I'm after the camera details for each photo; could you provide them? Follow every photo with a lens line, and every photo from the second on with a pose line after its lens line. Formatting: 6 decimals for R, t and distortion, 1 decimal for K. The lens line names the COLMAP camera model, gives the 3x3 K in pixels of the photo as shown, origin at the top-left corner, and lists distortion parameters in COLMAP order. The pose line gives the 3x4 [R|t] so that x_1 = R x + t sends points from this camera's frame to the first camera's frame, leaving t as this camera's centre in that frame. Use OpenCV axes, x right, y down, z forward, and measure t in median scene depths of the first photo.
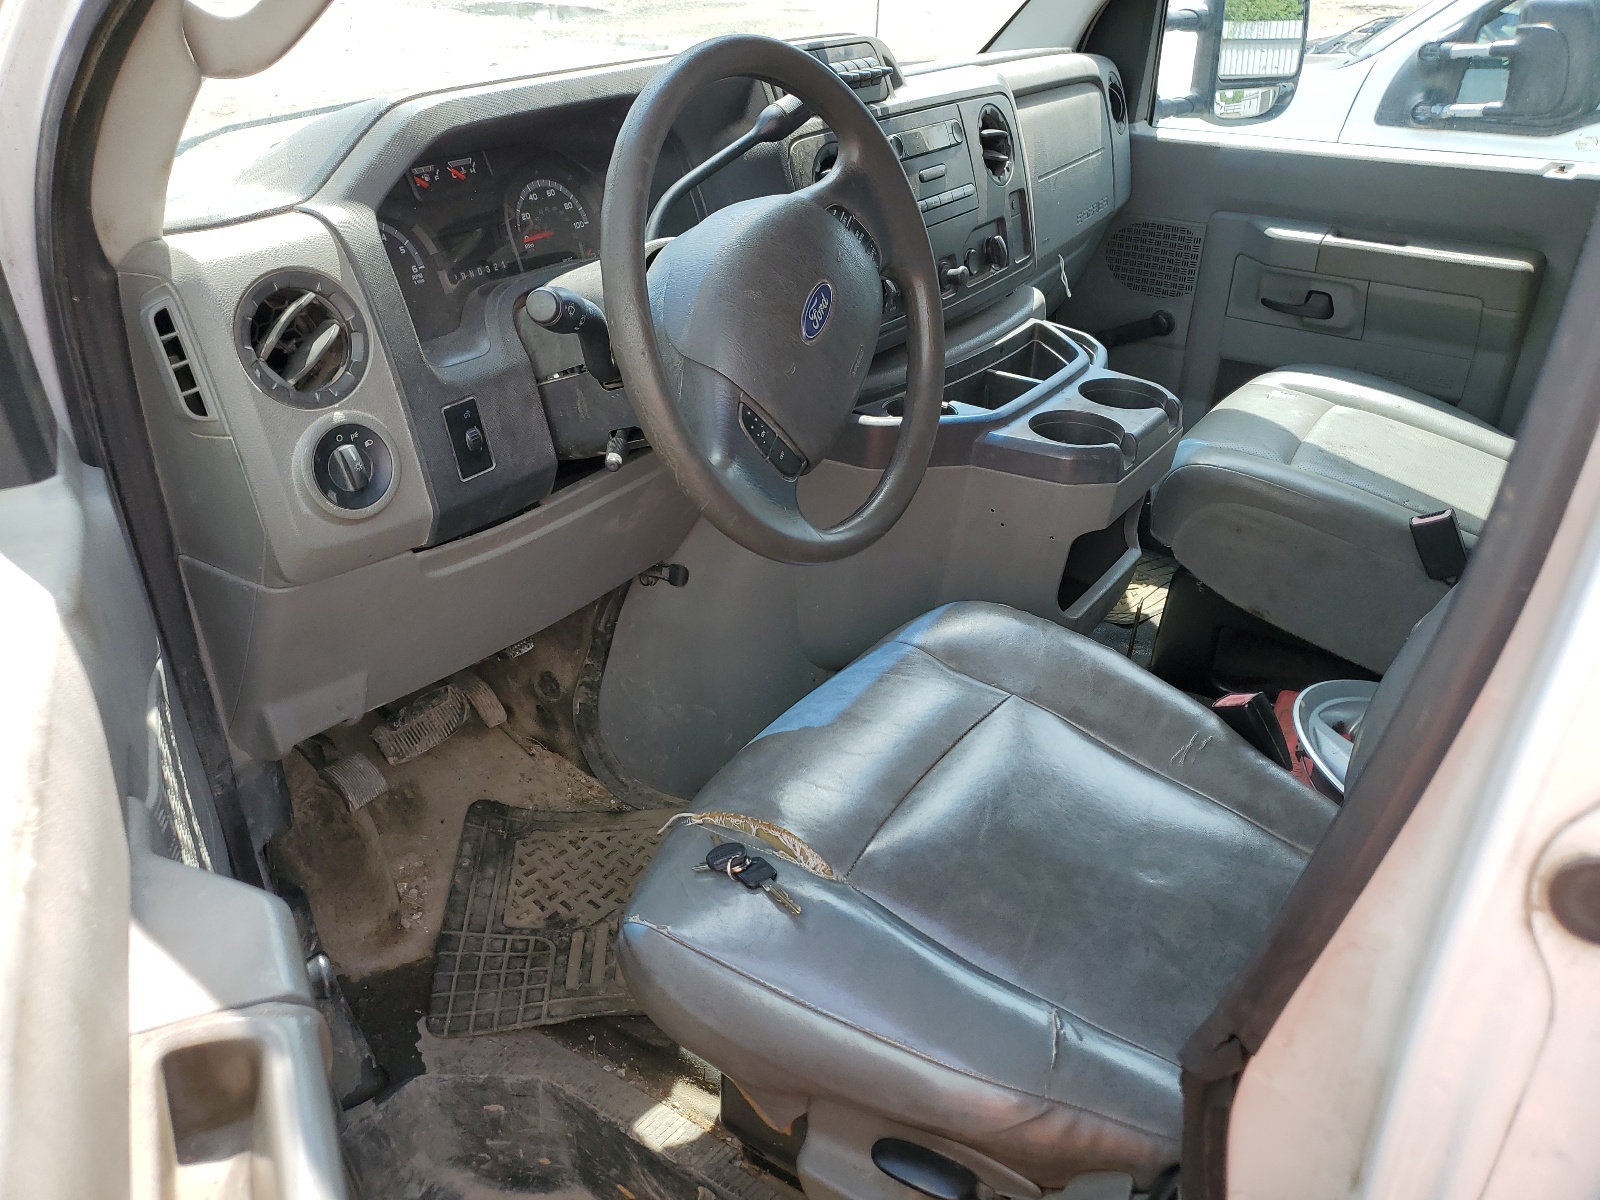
lens RADIAL K [[1268.2, 0, 804.1], [0, 1268.2, 601.2], [0, 0, 1]] dist [0.082250, -0.081890]
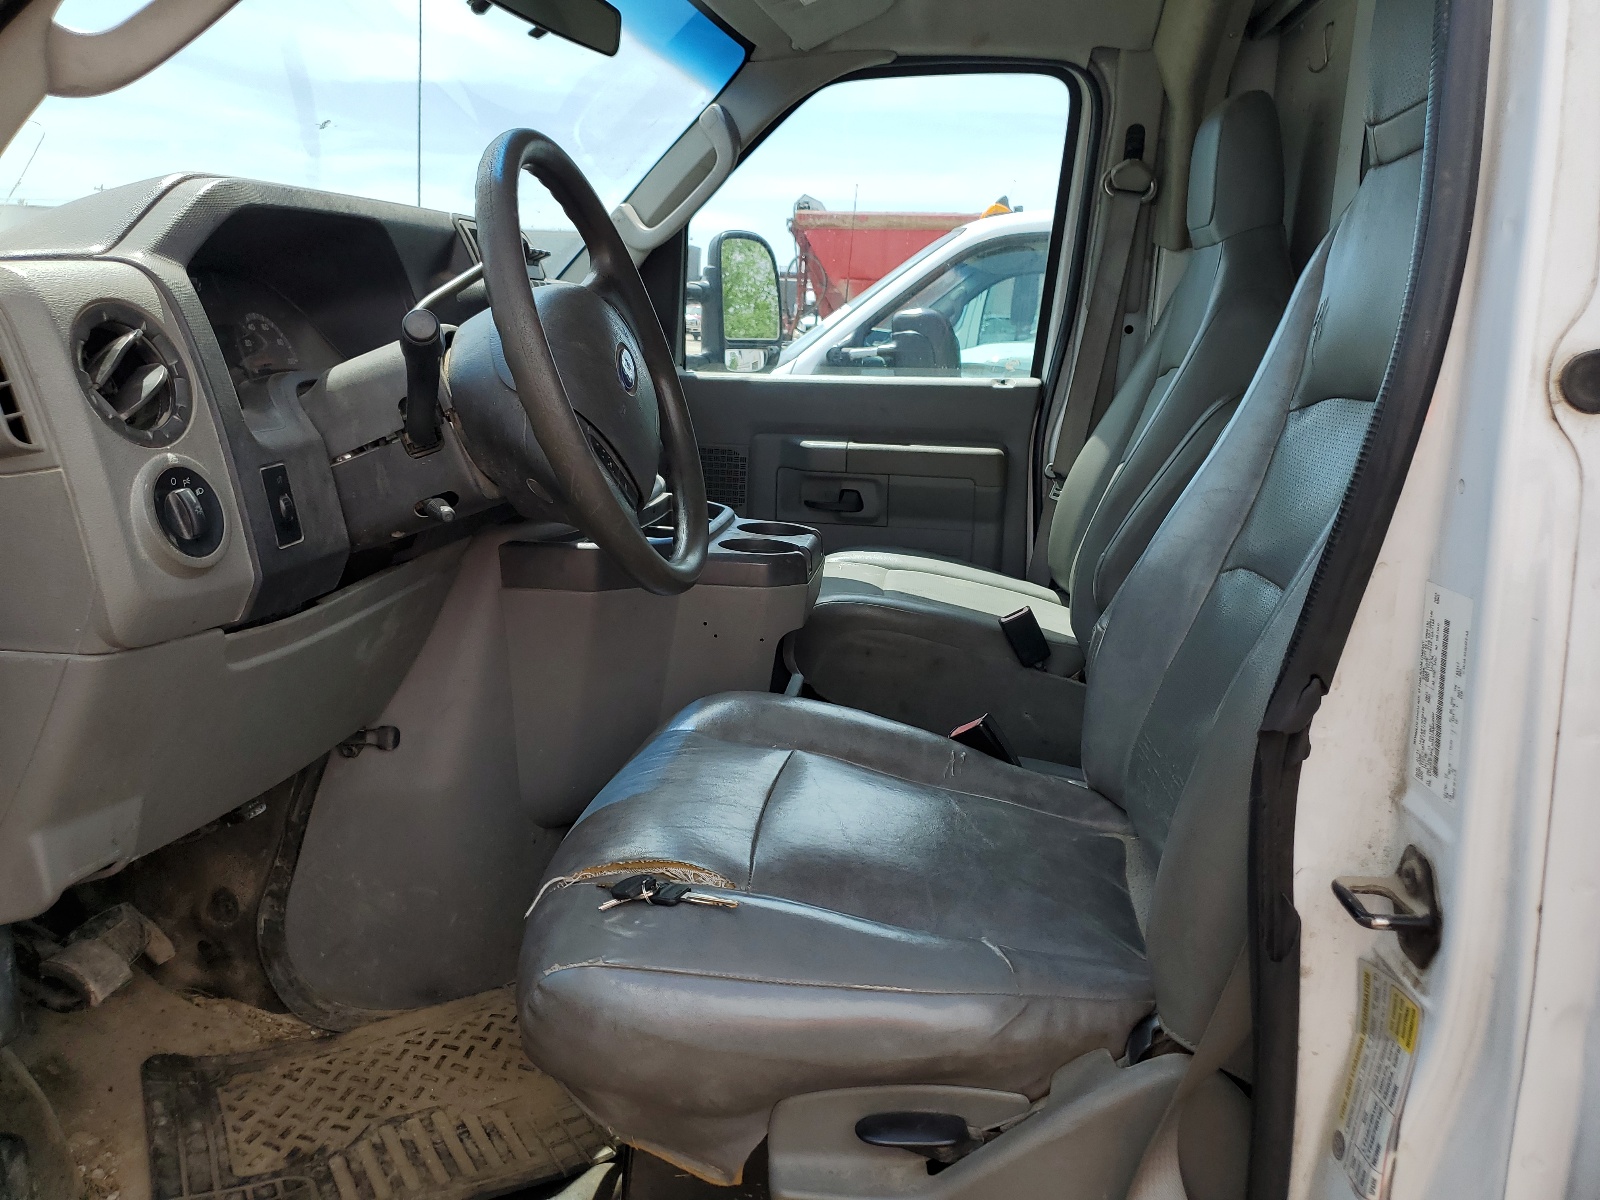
lens RADIAL K [[1277.1, 0, 800.0], [0, 1277.1, 600.0], [0, 0, 1]] dist [0.015362, 0.007988]
pose [[0.887739, -0.083870, 0.452642, -0.251444], [0.209573, 0.949092, -0.235166, 0.170152], [-0.409876, 0.303628, 0.860123, 0.036735]]
